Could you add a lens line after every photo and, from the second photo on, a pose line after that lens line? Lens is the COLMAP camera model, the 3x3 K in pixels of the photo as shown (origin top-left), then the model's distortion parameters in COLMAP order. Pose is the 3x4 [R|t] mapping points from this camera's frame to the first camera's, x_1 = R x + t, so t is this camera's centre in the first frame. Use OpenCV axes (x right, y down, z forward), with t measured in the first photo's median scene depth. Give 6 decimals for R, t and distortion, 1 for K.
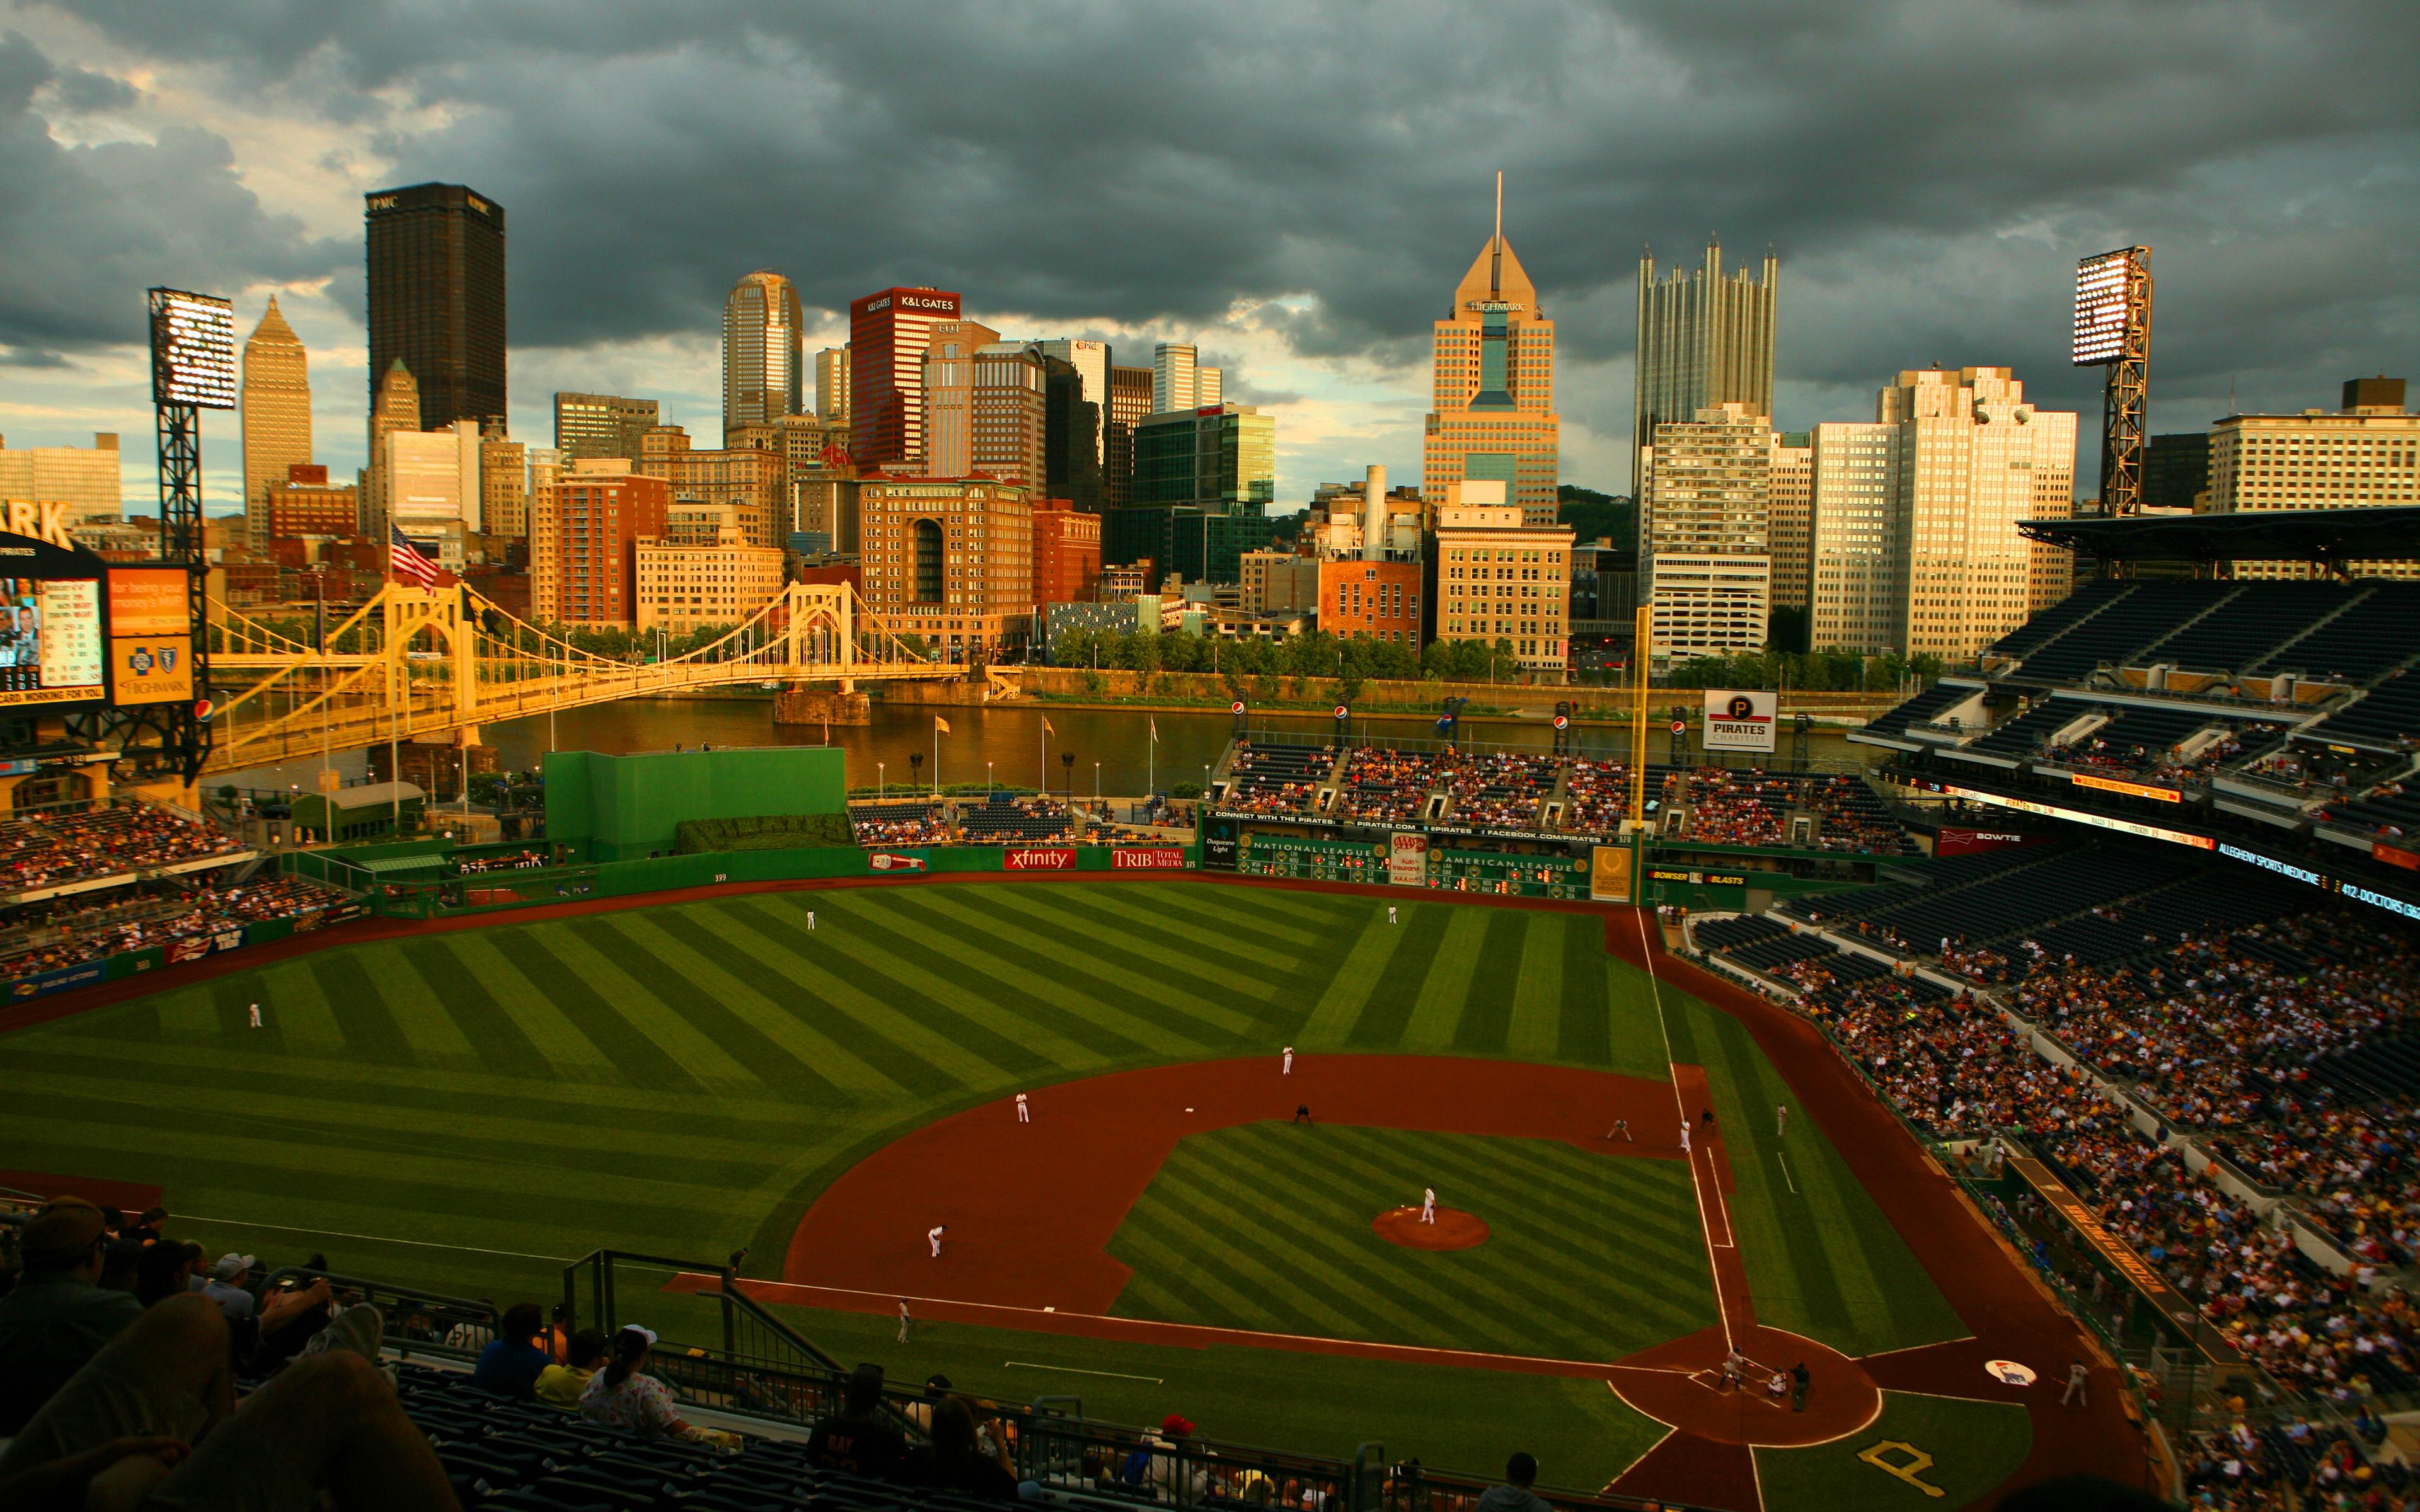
lens RADIAL K [[1720.3, 0, 1261.3], [0, 1720.3, 782.6], [0, 0, 1]] dist [-0.125986, 0.085394]
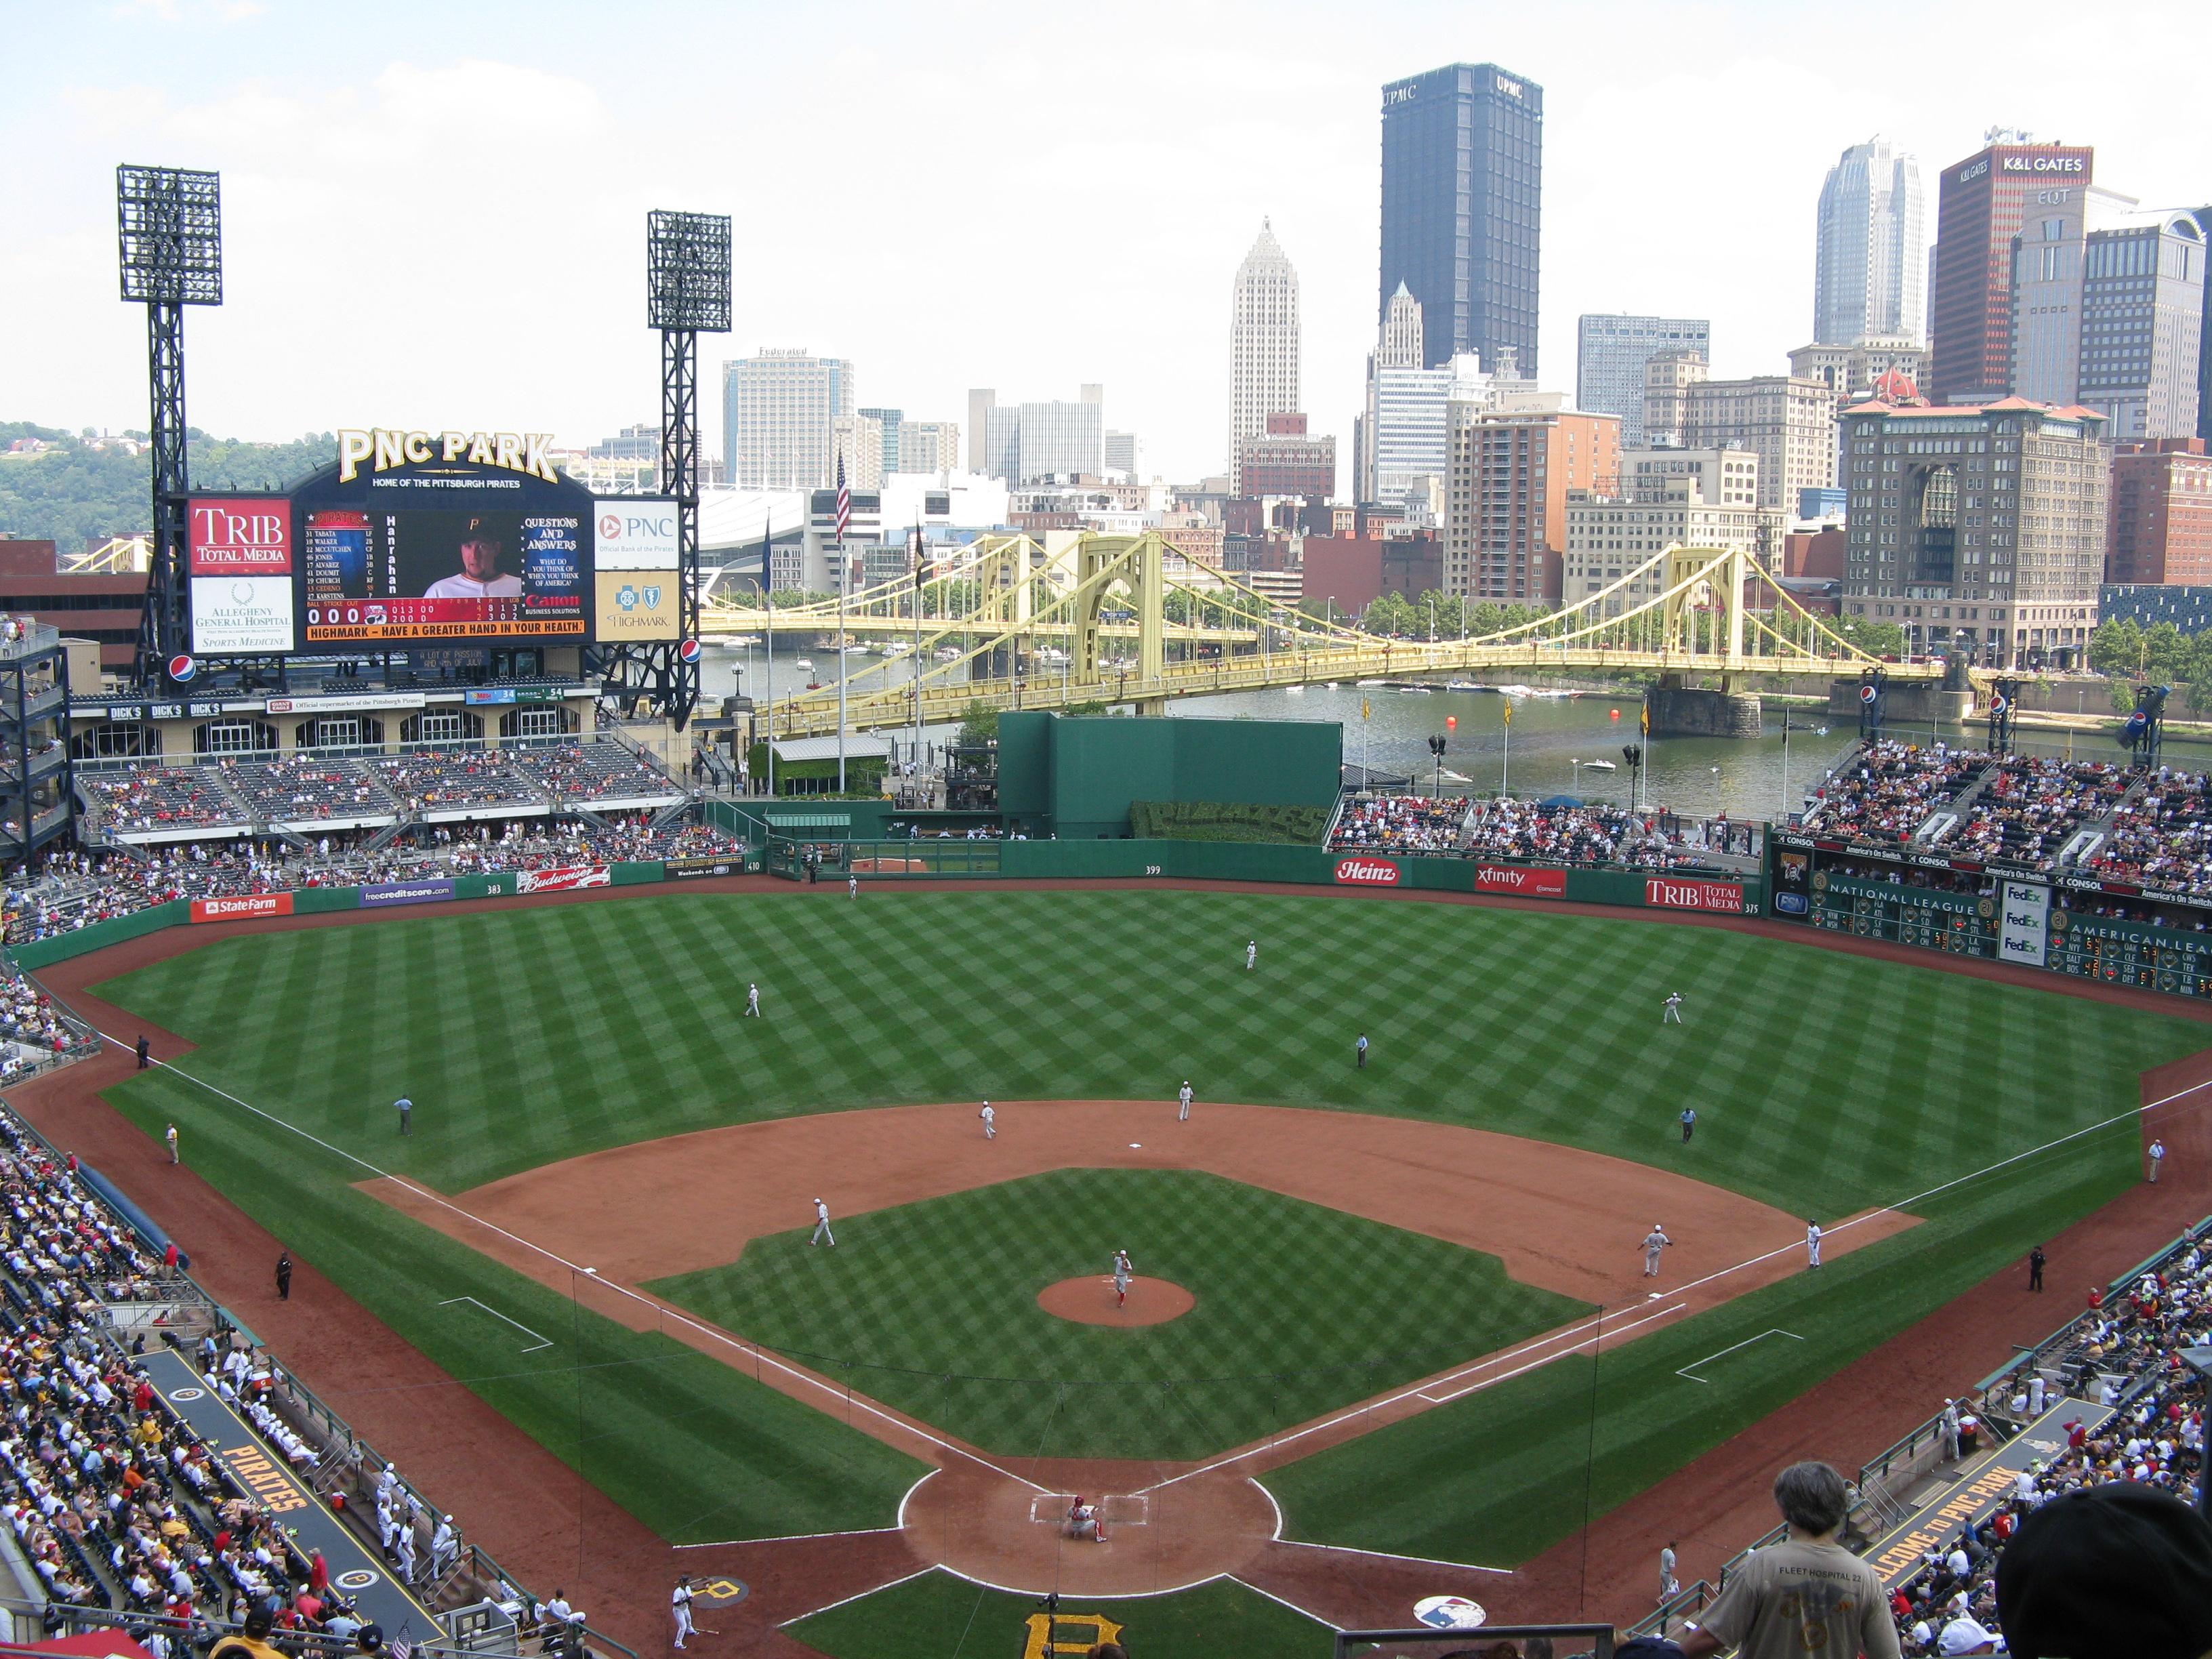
lens RADIAL K [[2318.4, 0, 1078.9], [0, 2318.4, 868.0], [0, 0, 1]] dist [-0.190703, 0.227933]
pose [[0.790337, 0.075574, -0.607994, 0.108286], [-0.068010, 0.997052, 0.035527, 0.005660], [0.608886, 0.013272, 0.793147, 0.028398]]
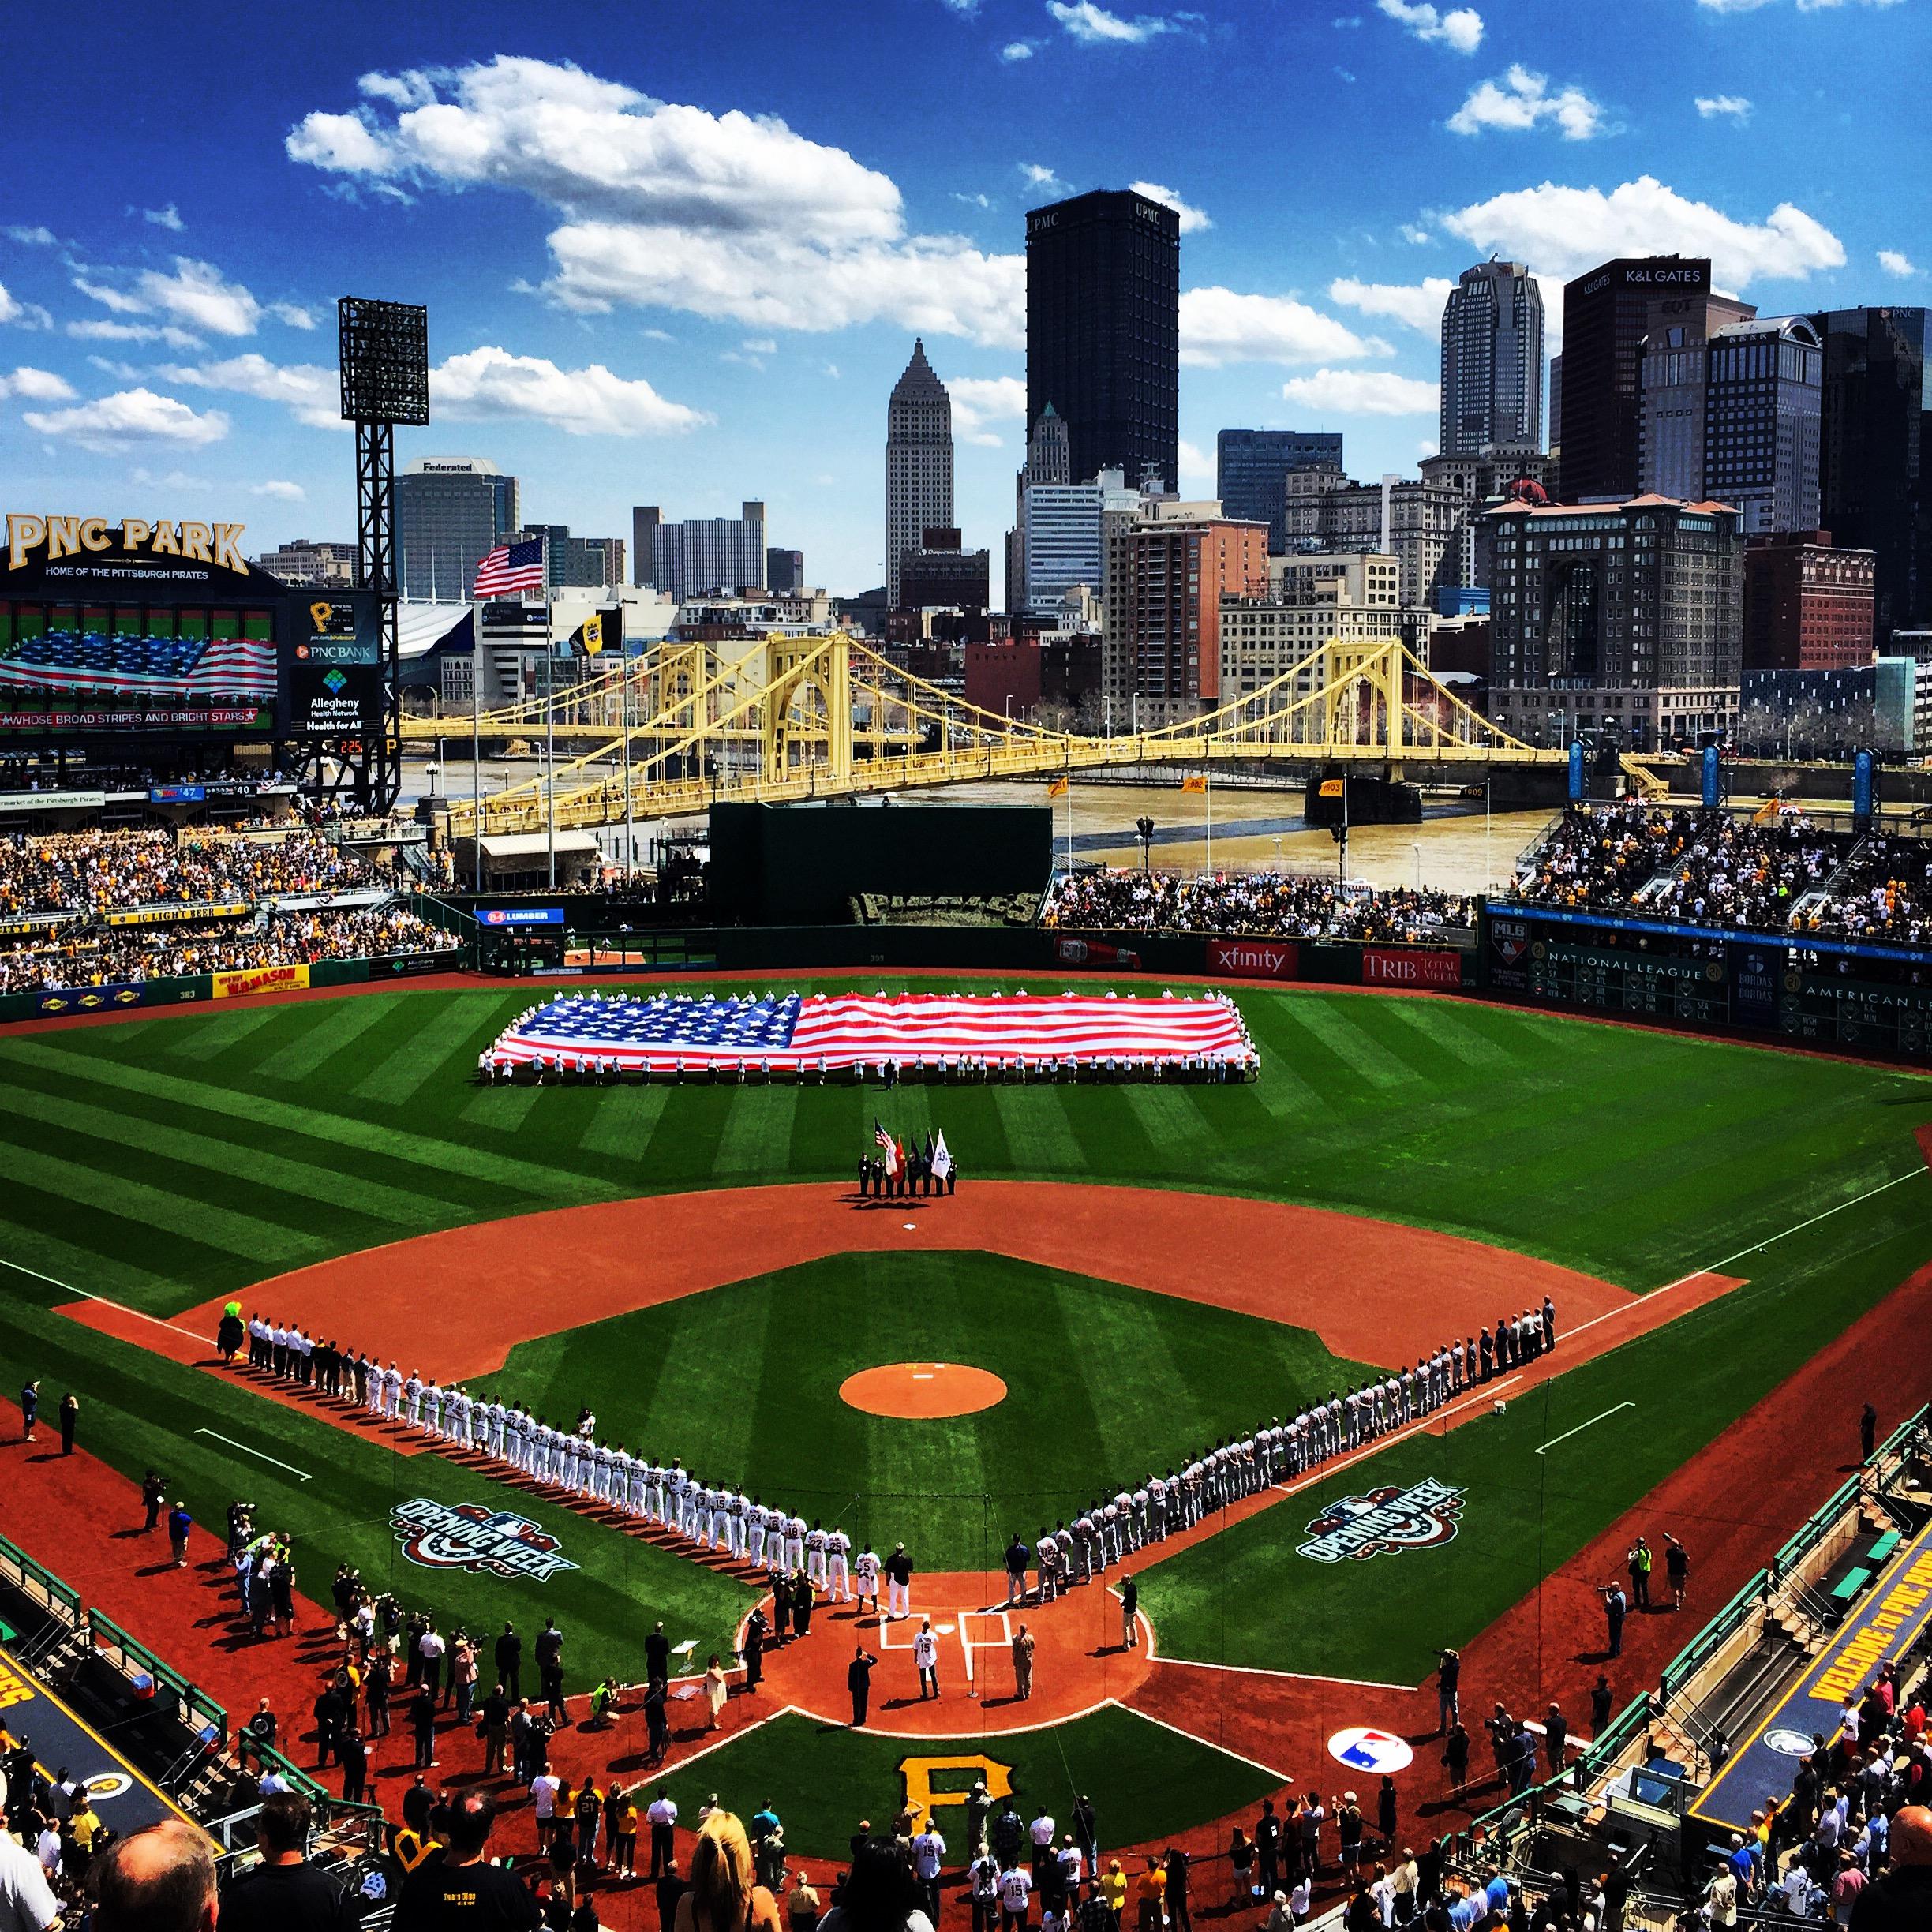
lens RADIAL K [[2221.1, 0, 962.3], [0, 2221.1, 786.3], [0, 0, 1]] dist [0.076961, -0.065983]
pose [[0.848776, 0.012749, -0.528599, 0.094177], [-0.047781, 0.997468, -0.052666, 0.009129], [0.526589, 0.069958, 0.847237, 0.032050]]
